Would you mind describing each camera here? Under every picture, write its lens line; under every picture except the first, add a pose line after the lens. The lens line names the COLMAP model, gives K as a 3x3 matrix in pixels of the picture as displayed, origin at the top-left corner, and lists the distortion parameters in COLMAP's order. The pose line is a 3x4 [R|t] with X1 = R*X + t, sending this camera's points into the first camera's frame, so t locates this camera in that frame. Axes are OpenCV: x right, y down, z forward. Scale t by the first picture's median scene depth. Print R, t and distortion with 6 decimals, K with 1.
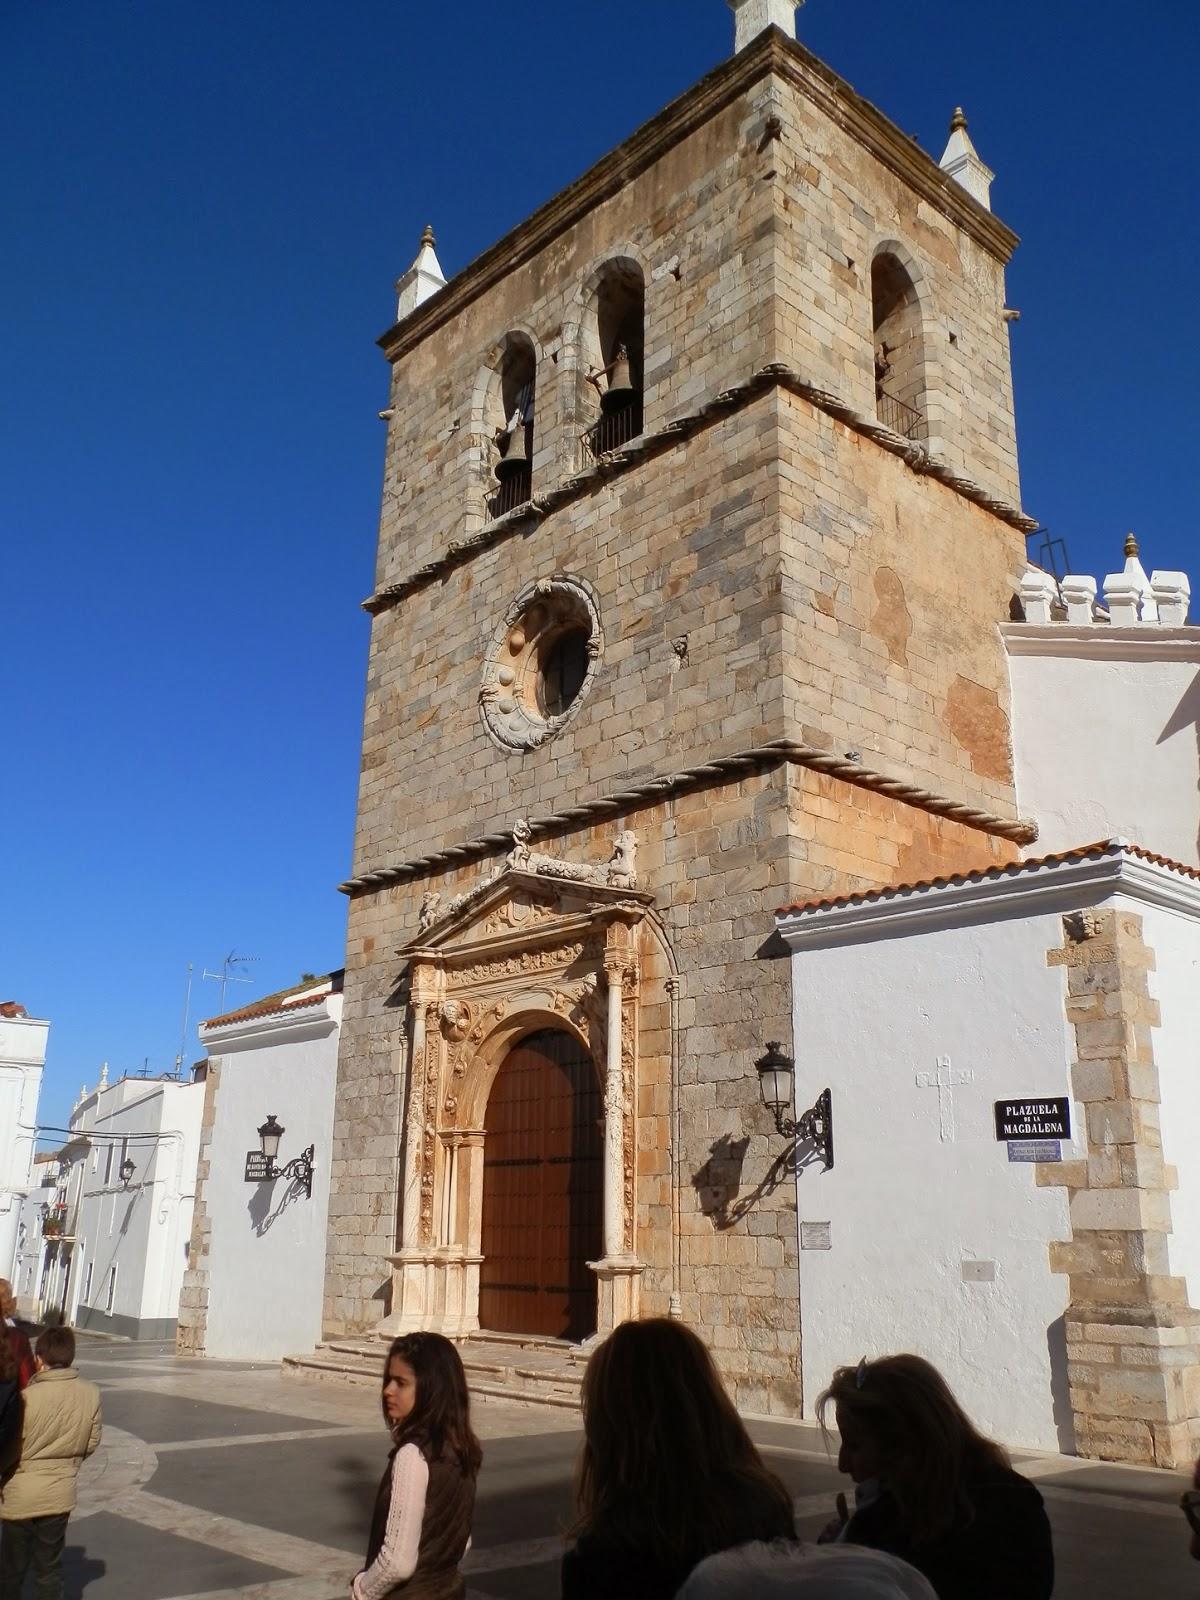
lens RADIAL K [[1398.6, 0, 600.0], [0, 1398.6, 800.0], [0, 0, 1]] dist [0.071711, -0.006667]
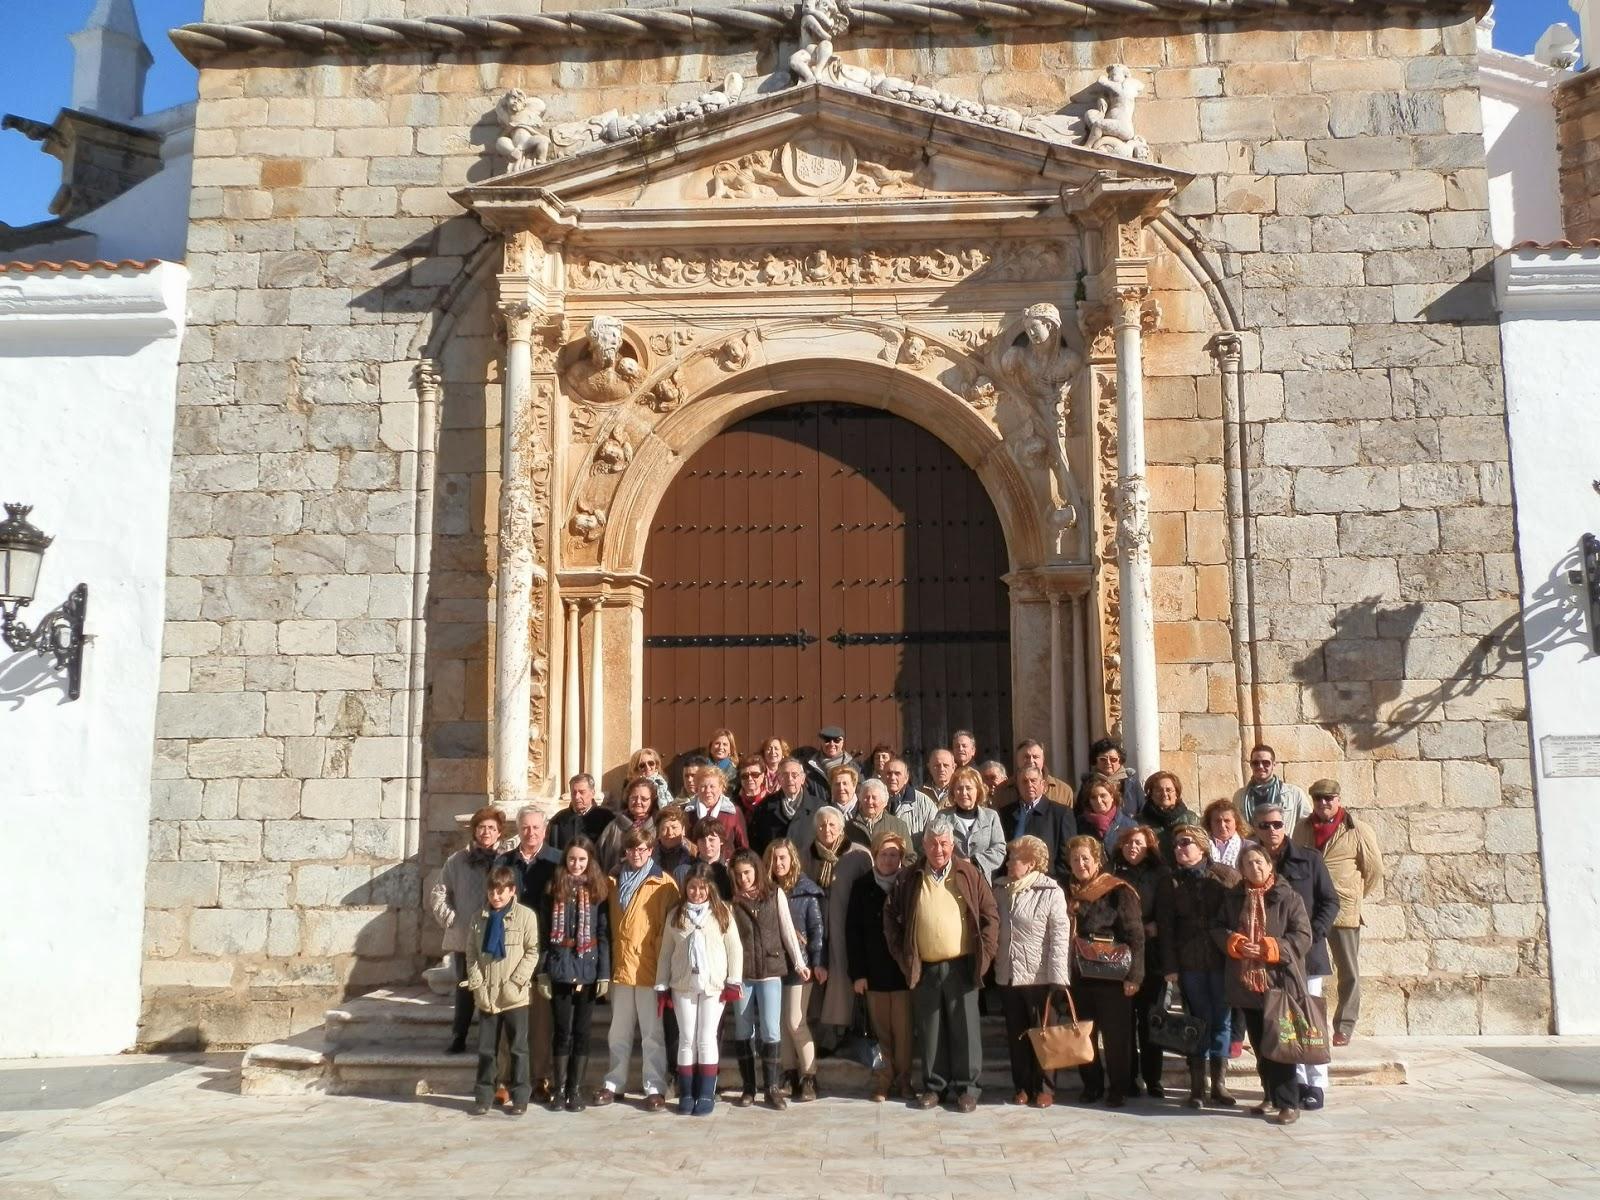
lens RADIAL K [[1360.4, 0, 800.0], [0, 1360.4, 600.0], [0, 0, 1]] dist [0.026492, 0.005277]
pose [[0.698443, 0.097103, 0.709048, -0.417070], [-0.194712, 0.979162, 0.057706, 0.215098], [-0.688669, -0.178364, 0.702795, 0.647162]]
